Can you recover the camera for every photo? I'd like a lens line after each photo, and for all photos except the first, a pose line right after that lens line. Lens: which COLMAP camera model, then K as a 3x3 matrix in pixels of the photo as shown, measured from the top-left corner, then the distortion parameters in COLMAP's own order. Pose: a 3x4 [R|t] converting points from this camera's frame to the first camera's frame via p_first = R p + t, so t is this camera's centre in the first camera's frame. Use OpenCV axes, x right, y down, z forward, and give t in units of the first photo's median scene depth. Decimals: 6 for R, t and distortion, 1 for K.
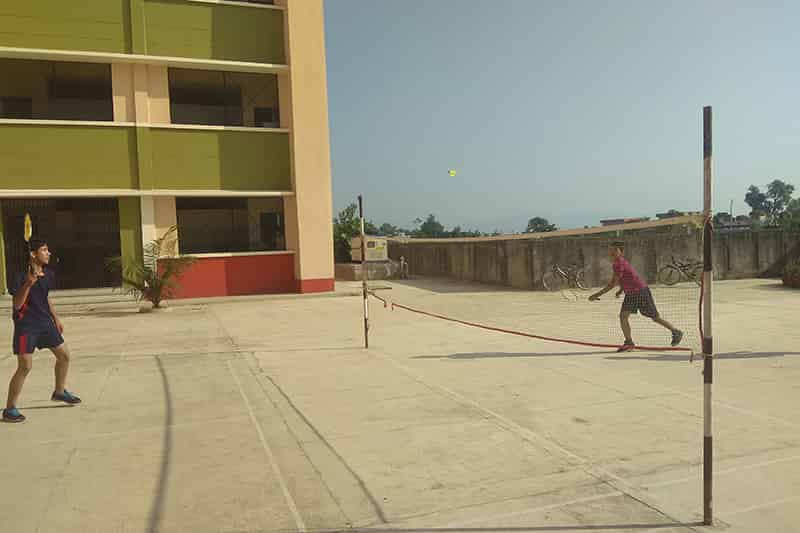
lens RADIAL K [[637.3, 0, 405.2], [0, 637.3, 255.8], [0, 0, 1]] dist [0.103066, -0.199552]
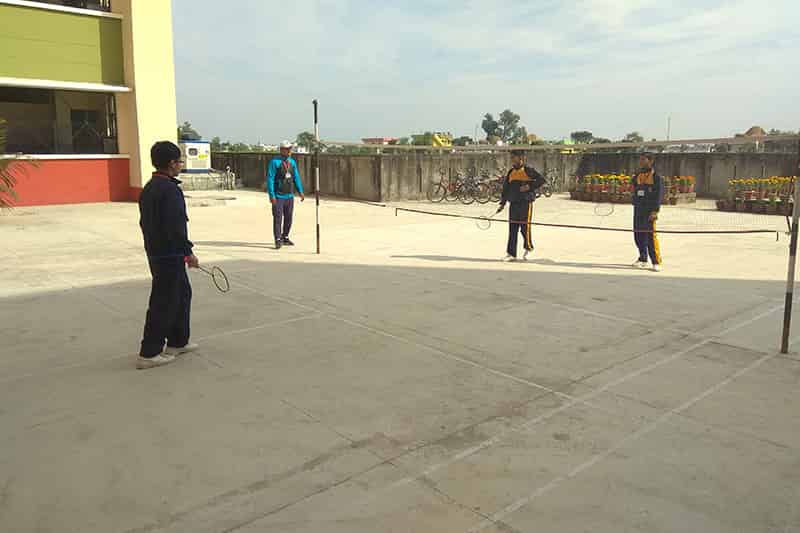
lens RADIAL K [[633.3, 0, 426.0], [0, 633.3, 235.9], [0, 0, 1]] dist [0.103237, -0.193374]
pose [[0.917879, -0.014069, 0.396612, -0.137043], [-0.026359, 0.995003, 0.096299, 0.006549], [-0.395985, -0.098845, 0.912922, 0.005645]]
